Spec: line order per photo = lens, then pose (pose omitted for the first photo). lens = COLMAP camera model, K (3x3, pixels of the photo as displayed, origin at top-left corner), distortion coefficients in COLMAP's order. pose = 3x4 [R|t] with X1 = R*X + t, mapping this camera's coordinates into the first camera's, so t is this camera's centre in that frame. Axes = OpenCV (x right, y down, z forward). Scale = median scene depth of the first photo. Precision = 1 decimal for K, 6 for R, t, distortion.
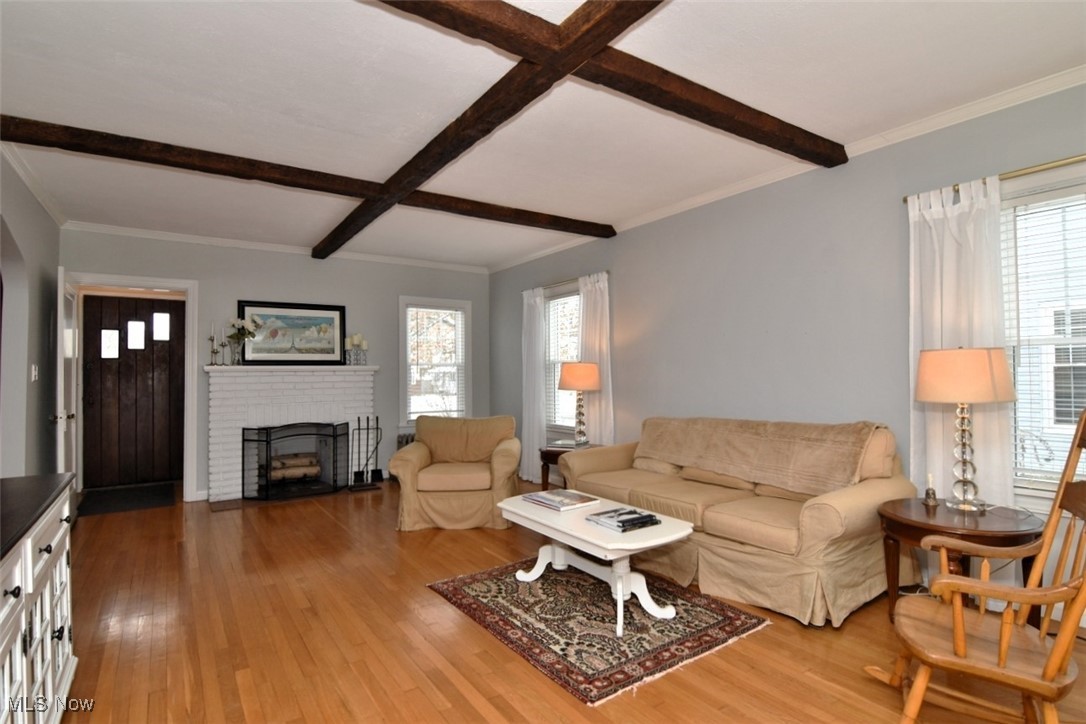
lens RADIAL K [[536.2, 0, 545.3], [0, 536.2, 364.8], [0, 0, 1]] dist [-0.016255, -0.000475]
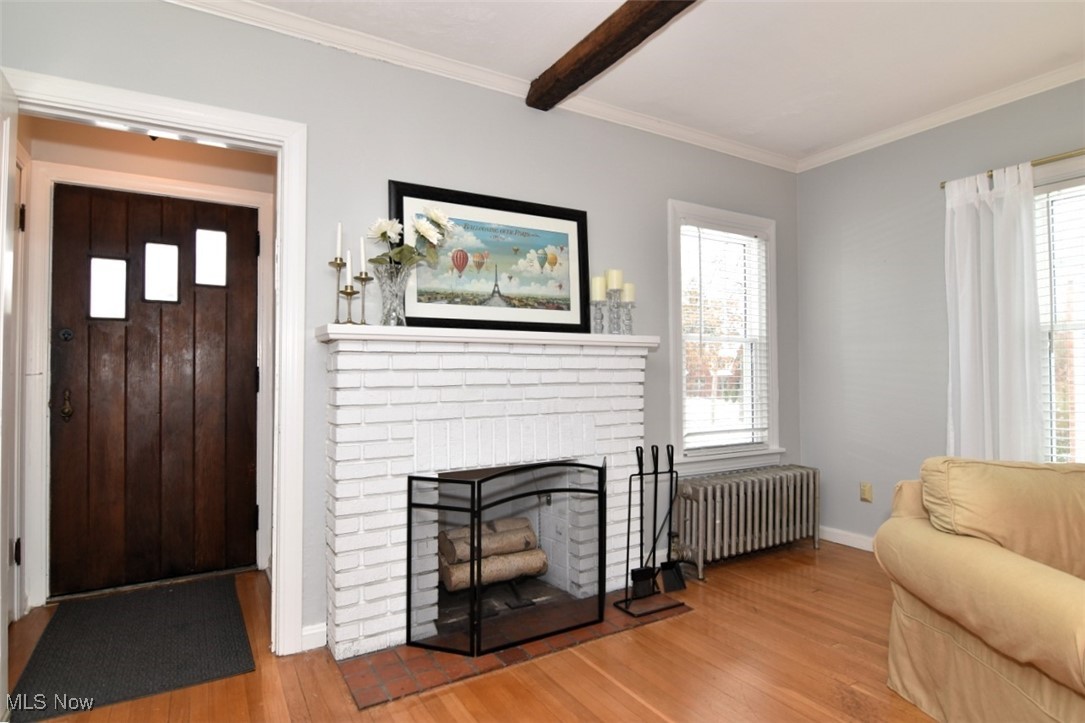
lens RADIAL K [[579.3, 0, 542.5], [0, 579.3, 361.5], [0, 0, 1]] dist [0.002257, 0.000148]
pose [[0.997868, 0.003667, -0.065159, -0.396236], [-0.003992, 0.999980, -0.004859, 0.027878], [0.065140, 0.005109, 0.997863, 0.504096]]
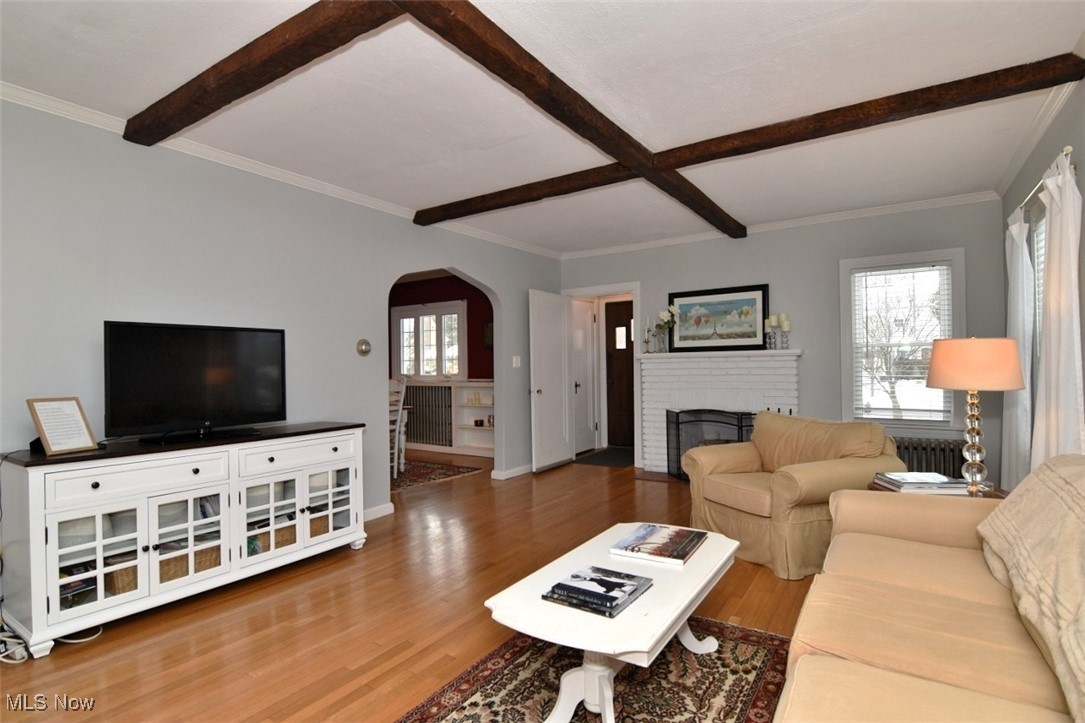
lens RADIAL K [[535.7, 0, 544.8], [0, 535.7, 364.3], [0, 0, 1]] dist [-0.016255, -0.000475]
pose [[0.384697, 0.001624, -0.923042, 0.324225], [0.027648, 0.999529, 0.013281, 0.003341], [0.922629, -0.030630, 0.384471, 0.317254]]
